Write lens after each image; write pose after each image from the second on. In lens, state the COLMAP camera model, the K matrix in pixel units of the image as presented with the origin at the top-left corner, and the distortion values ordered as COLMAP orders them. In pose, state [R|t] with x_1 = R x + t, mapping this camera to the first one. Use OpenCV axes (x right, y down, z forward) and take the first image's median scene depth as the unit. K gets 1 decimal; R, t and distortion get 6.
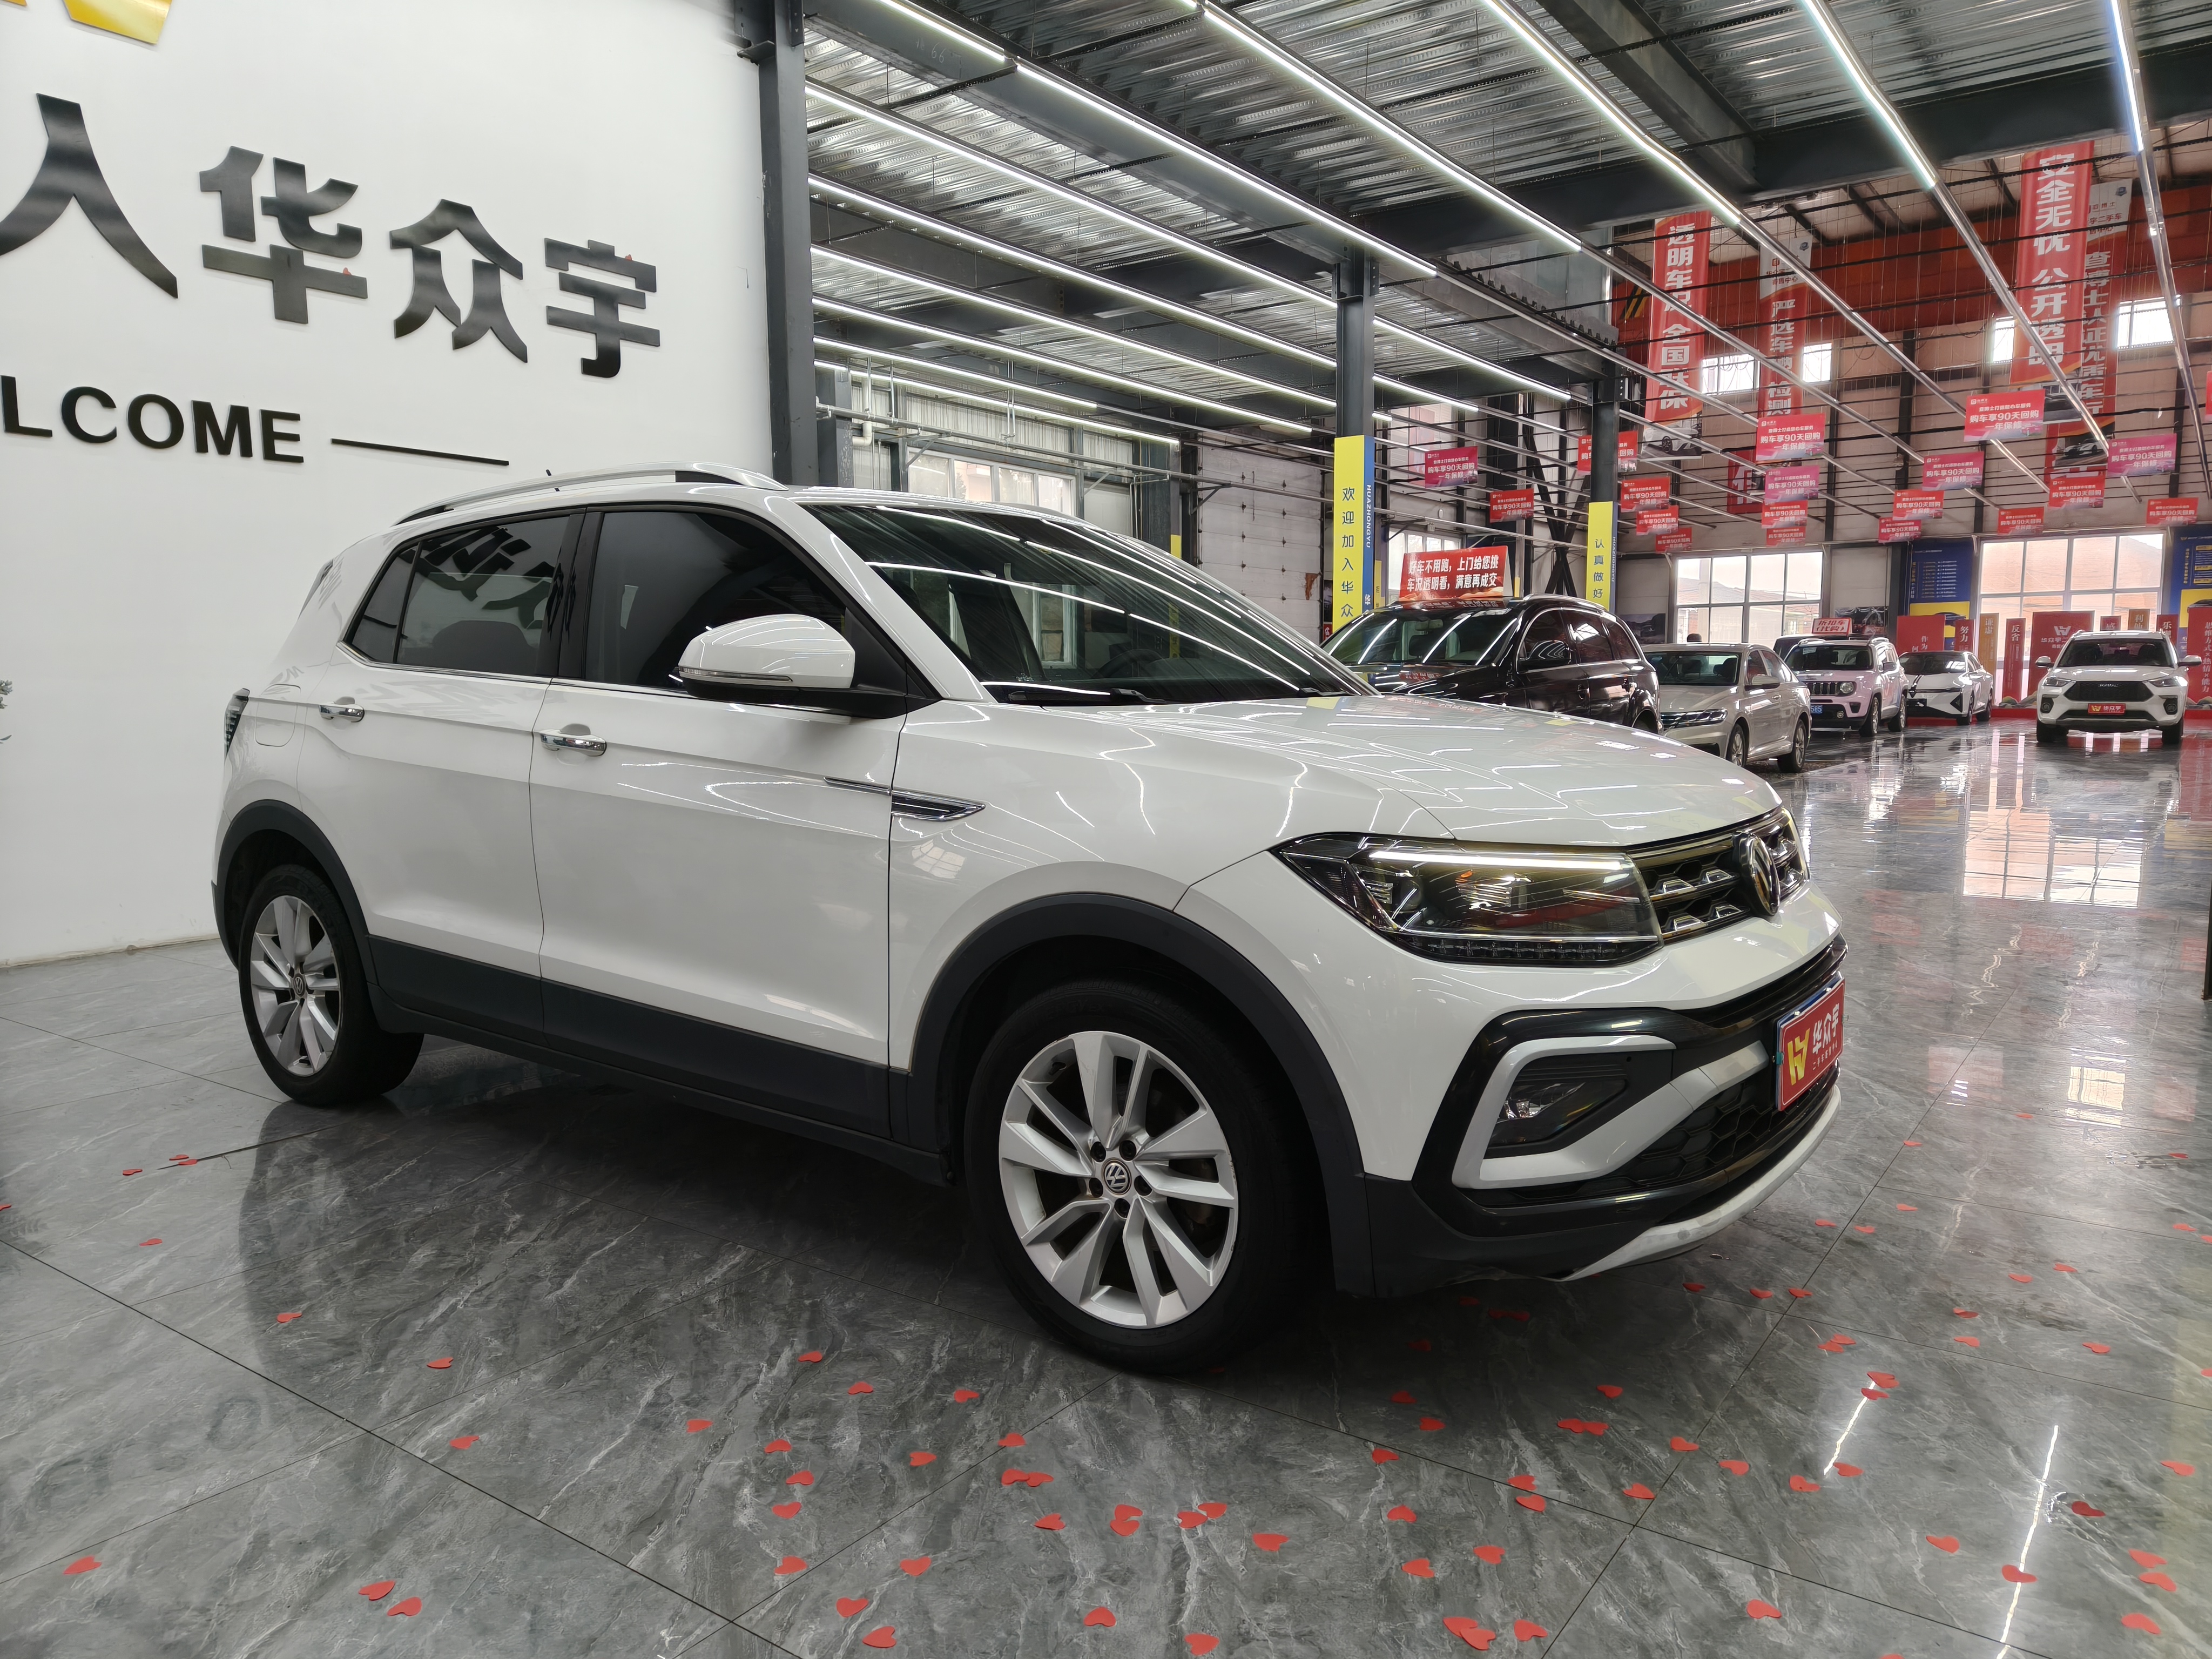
lens RADIAL K [[1525.6, 0, 1146.4], [0, 1525.6, 847.3], [0, 0, 1]] dist [0.026623, -0.018464]
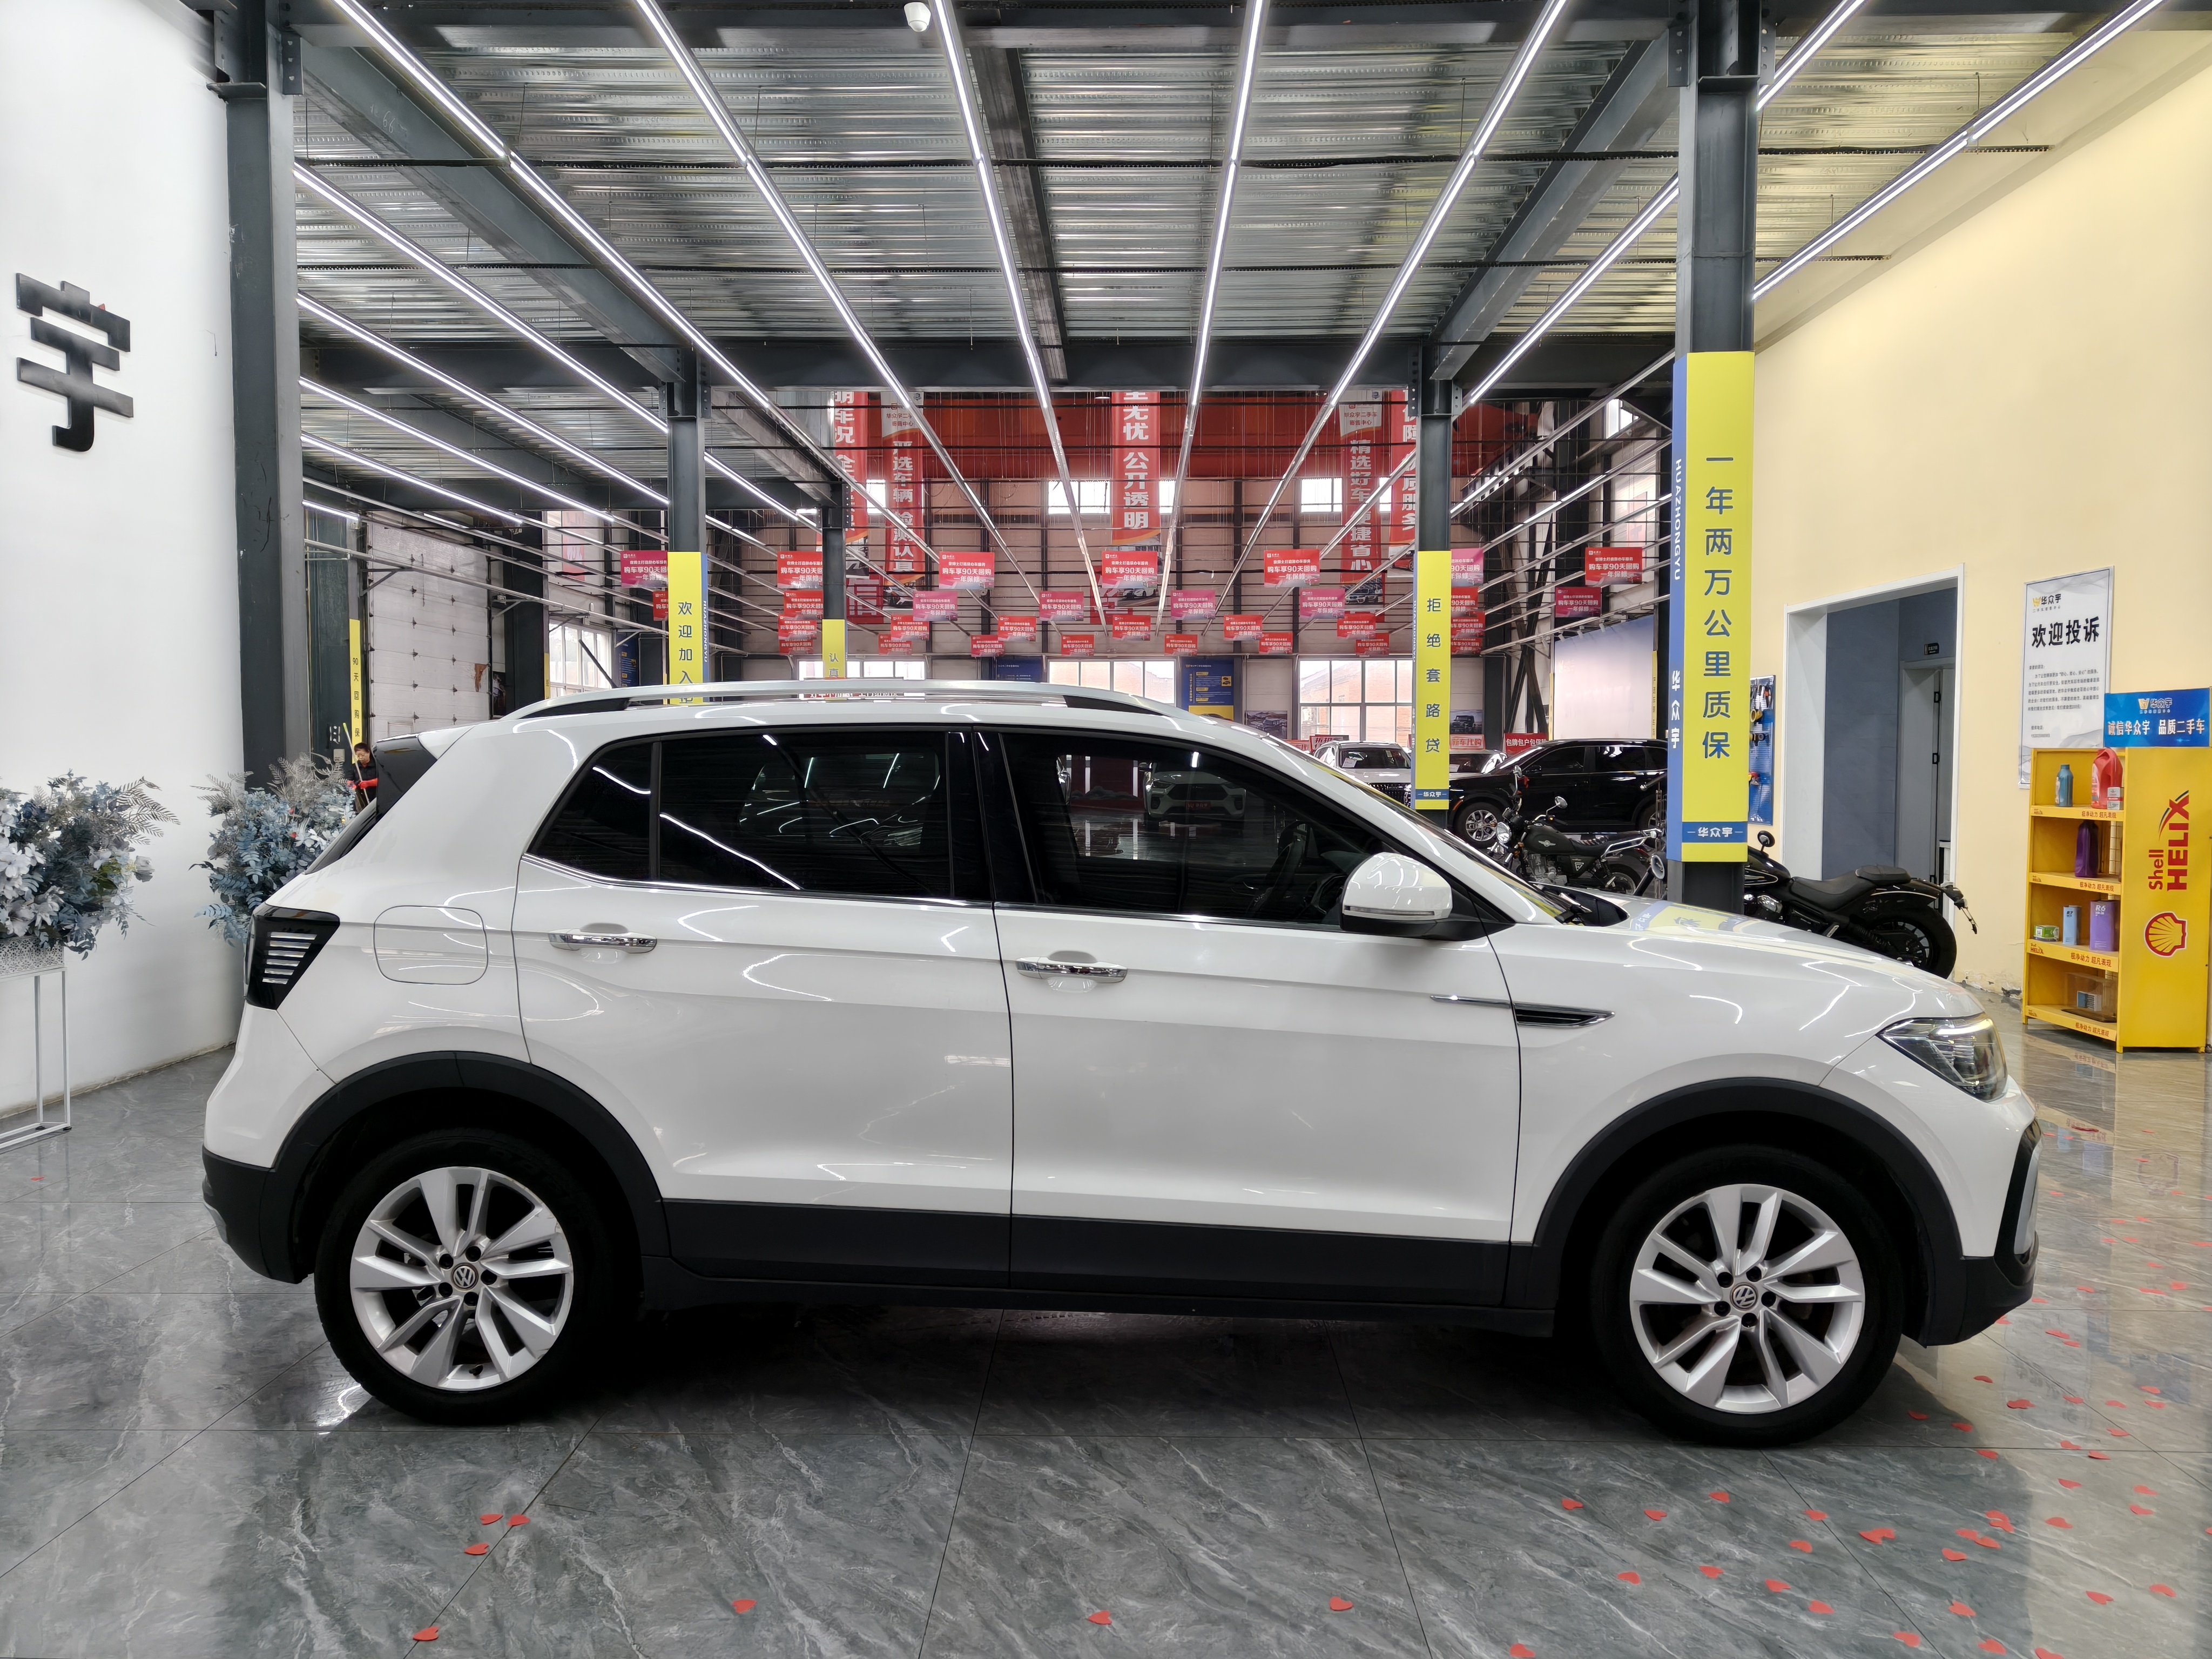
lens RADIAL K [[1517.2, 0, 1107.4], [0, 1517.2, 821.4], [0, 0, 1]] dist [0.019850, -0.003161]
pose [[0.827075, -0.015618, 0.561875, -0.270079], [0.054631, 0.997115, -0.052699, -0.033543], [-0.559431, 0.074282, 0.825542, 0.046955]]
